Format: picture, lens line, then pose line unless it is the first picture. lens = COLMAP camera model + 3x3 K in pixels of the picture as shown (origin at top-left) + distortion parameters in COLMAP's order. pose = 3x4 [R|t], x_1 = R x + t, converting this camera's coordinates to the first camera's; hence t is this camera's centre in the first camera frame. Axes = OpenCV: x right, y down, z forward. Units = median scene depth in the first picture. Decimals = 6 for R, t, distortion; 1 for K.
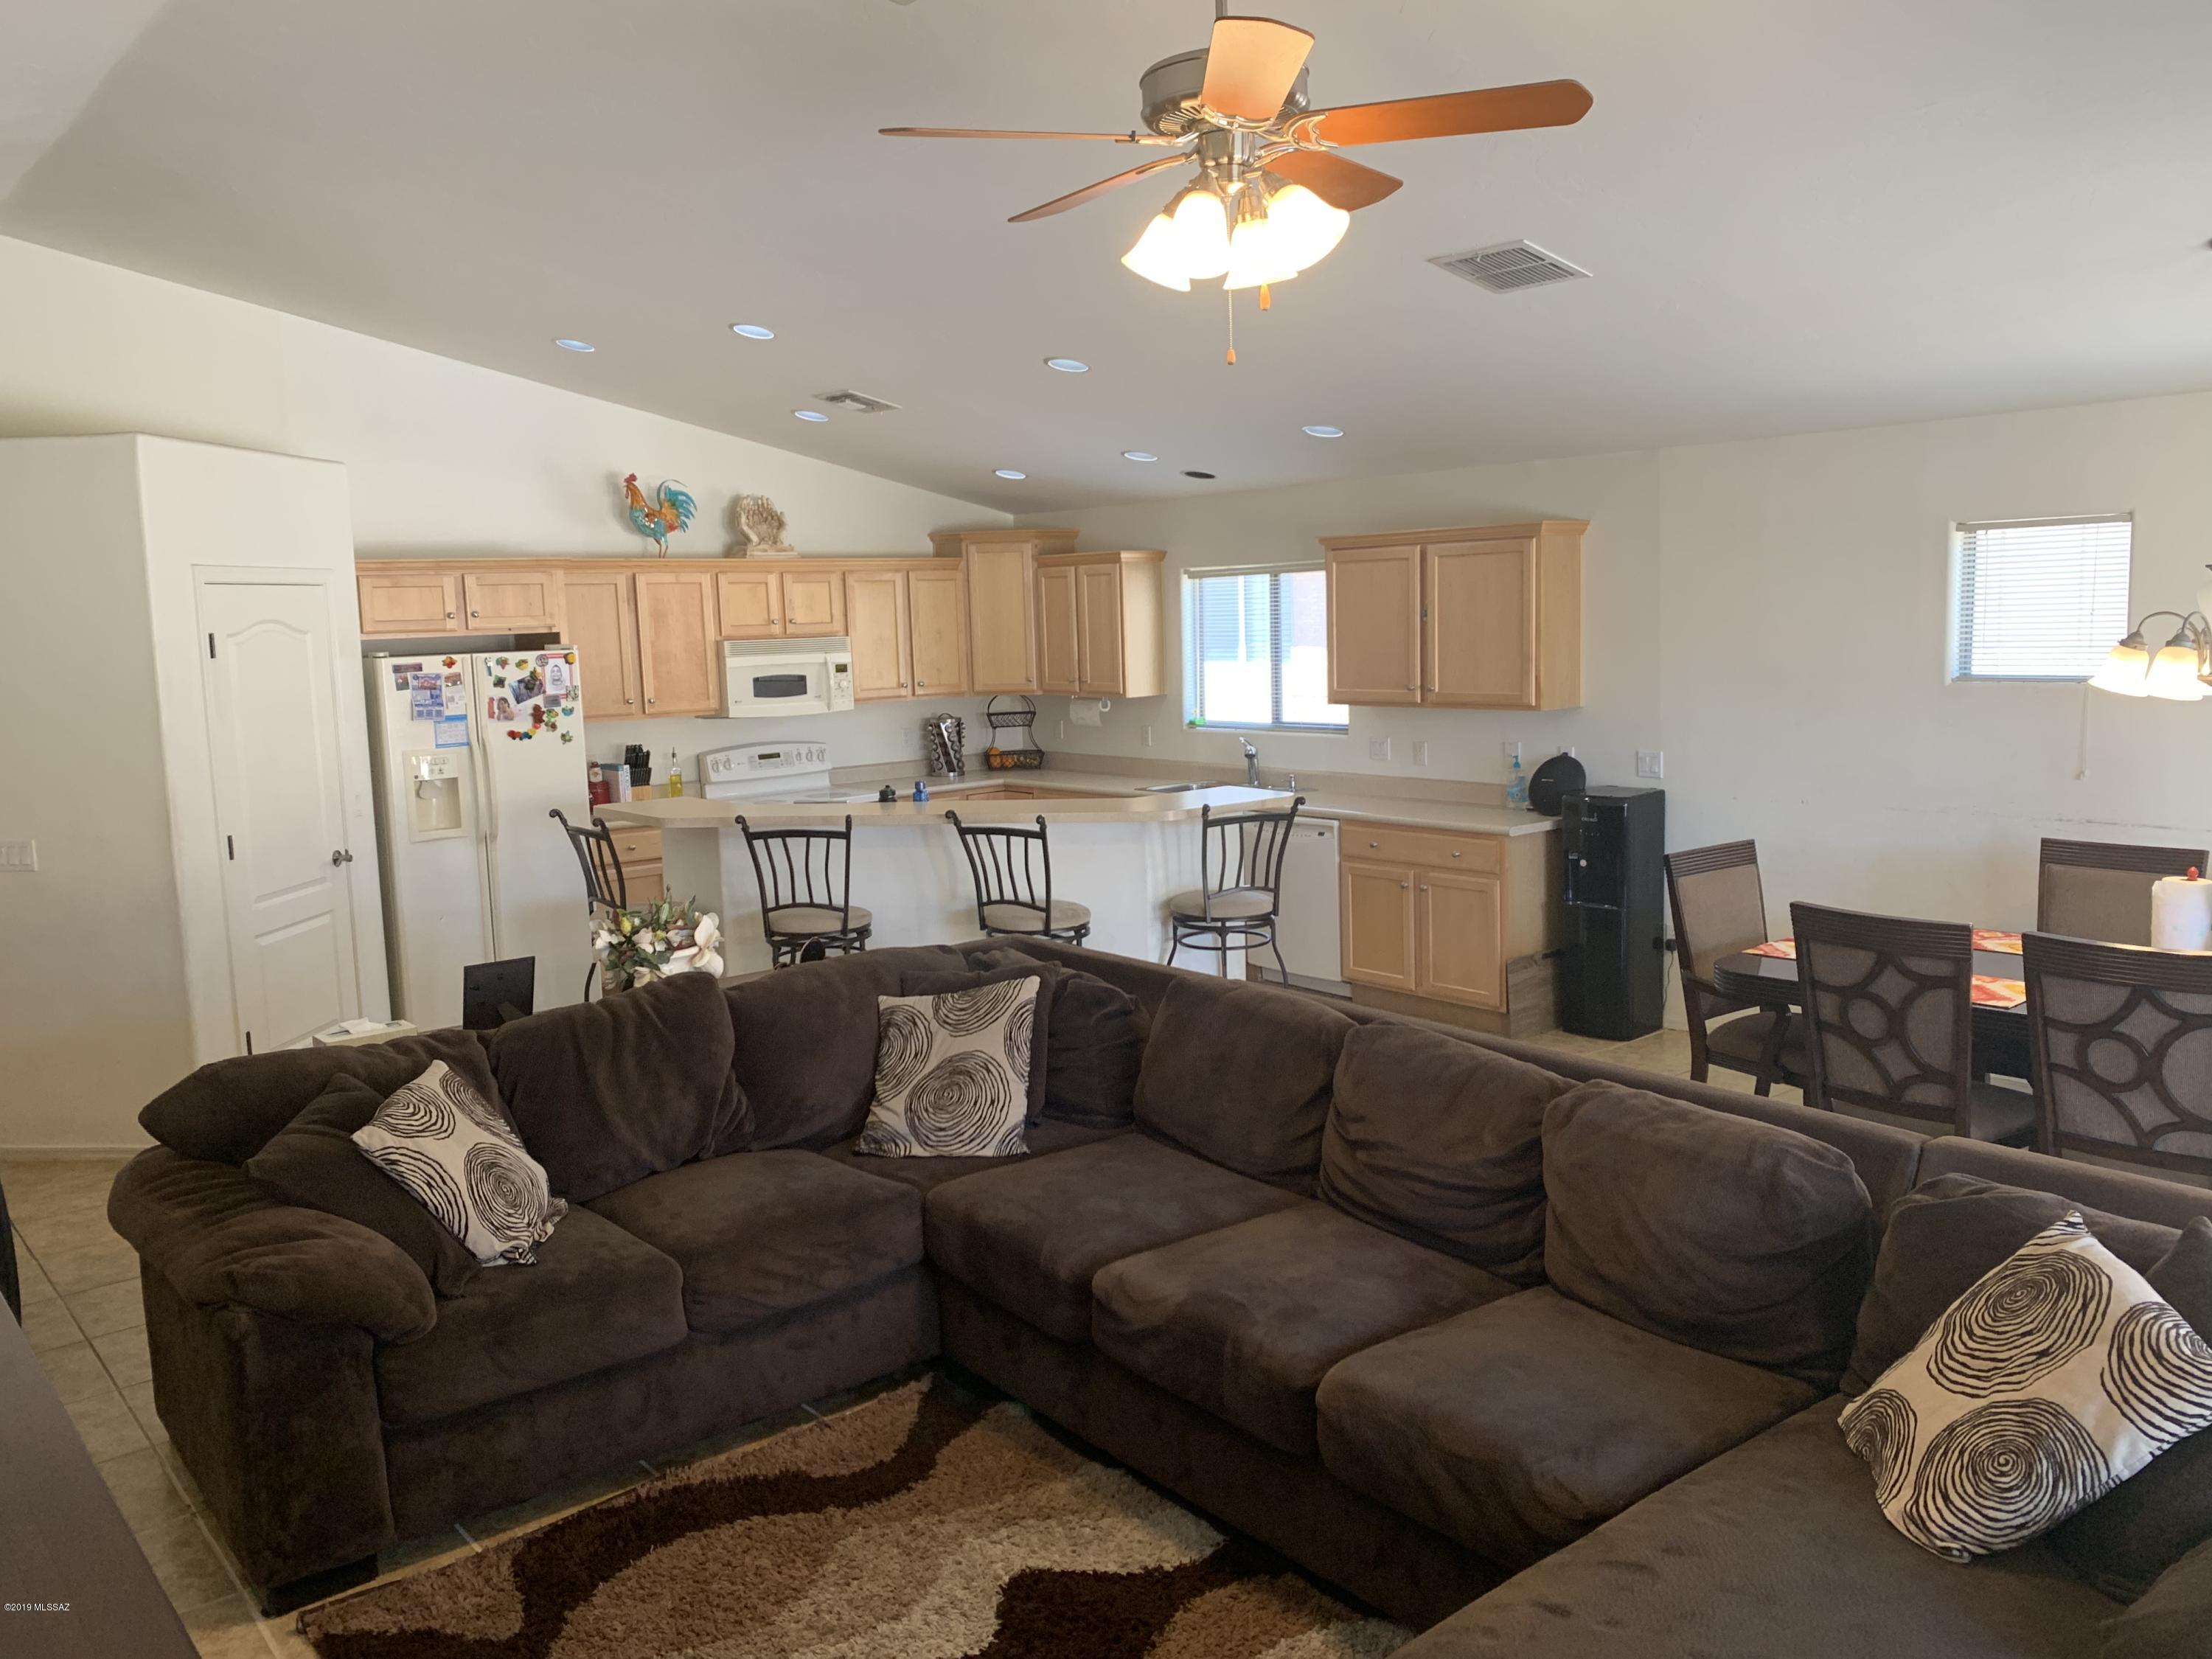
lens RADIAL K [[1744.3, 0, 1106.0], [0, 1744.3, 829.5], [0, 0, 1]] dist [0.080320, -0.126258]
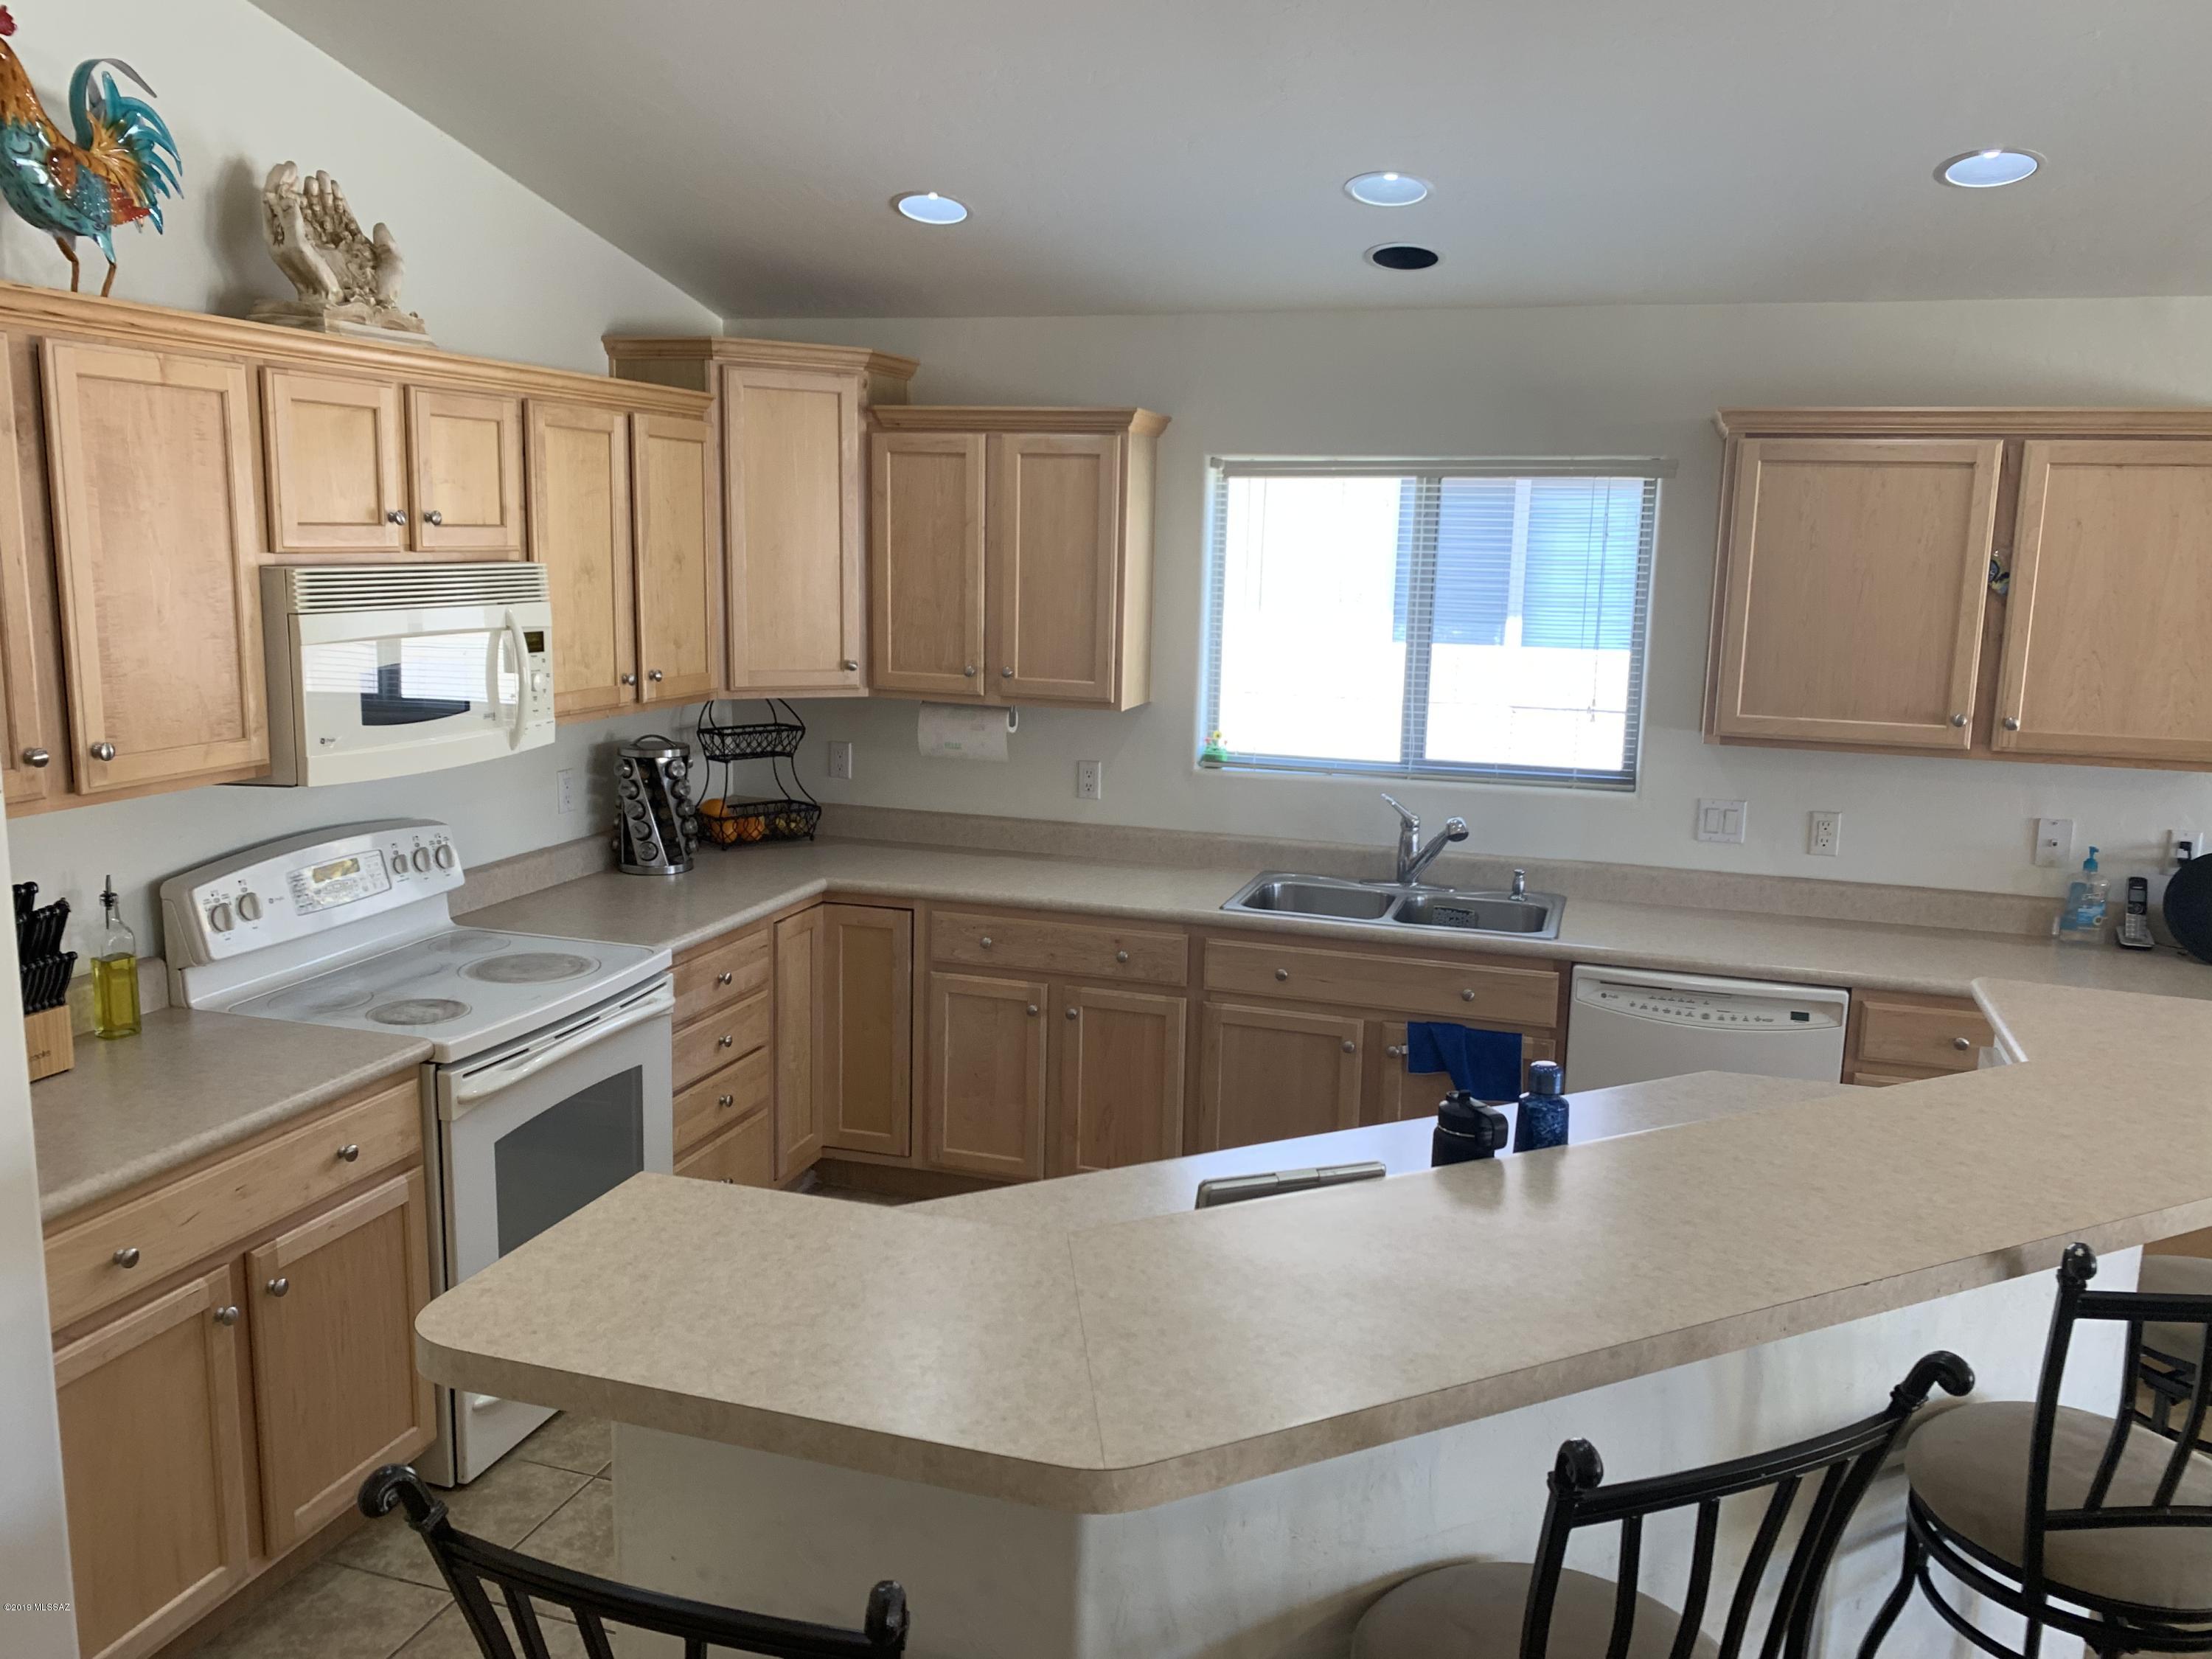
lens RADIAL K [[1744.3, 0, 1106.0], [0, 1744.3, 829.5], [0, 0, 1]] dist [0.080320, -0.126258]
pose [[0.838355, -0.043090, 0.543419, -0.266282], [0.020121, 0.998638, 0.048144, -0.067228], [-0.544753, -0.029428, 0.838080, 0.600134]]
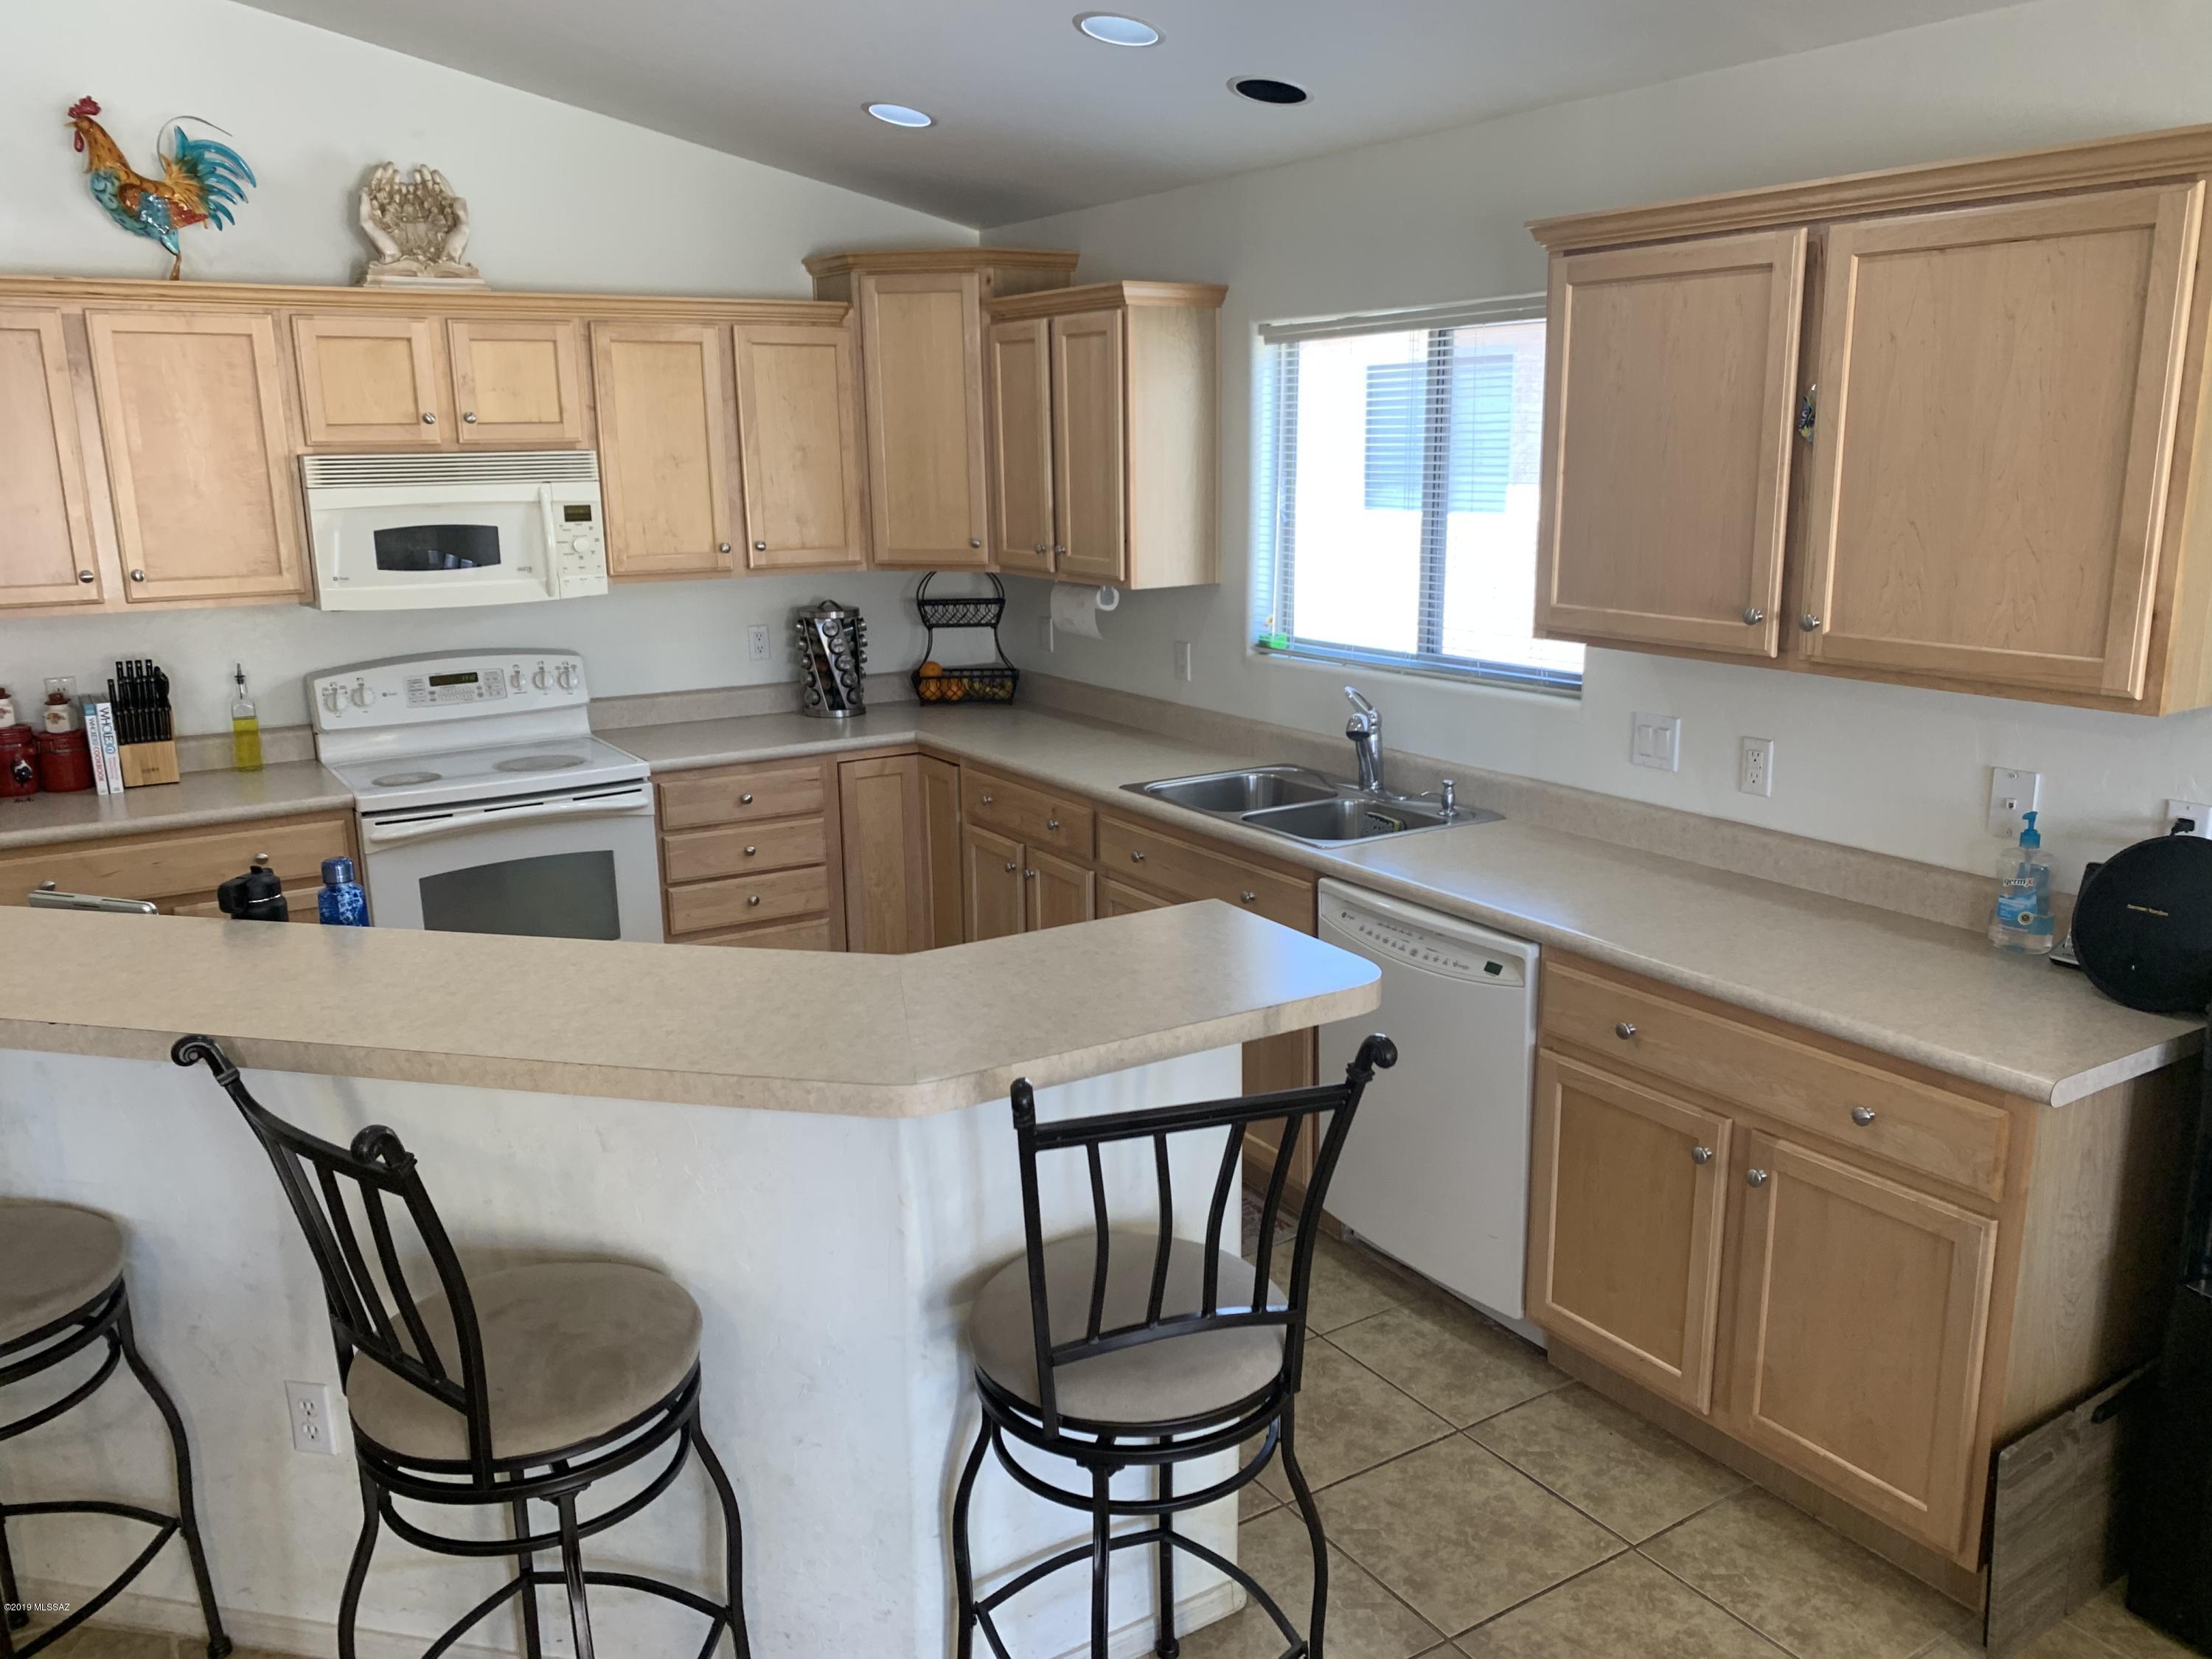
lens RADIAL K [[1727.5, 0, 1121.8], [0, 1727.5, 862.5], [0, 0, 1]] dist [0.007187, -0.035393]
pose [[0.991798, 0.049670, -0.117772, 0.072455], [-0.035531, 0.992228, 0.119253, -0.057713], [0.122780, -0.114090, 0.985854, 0.516598]]
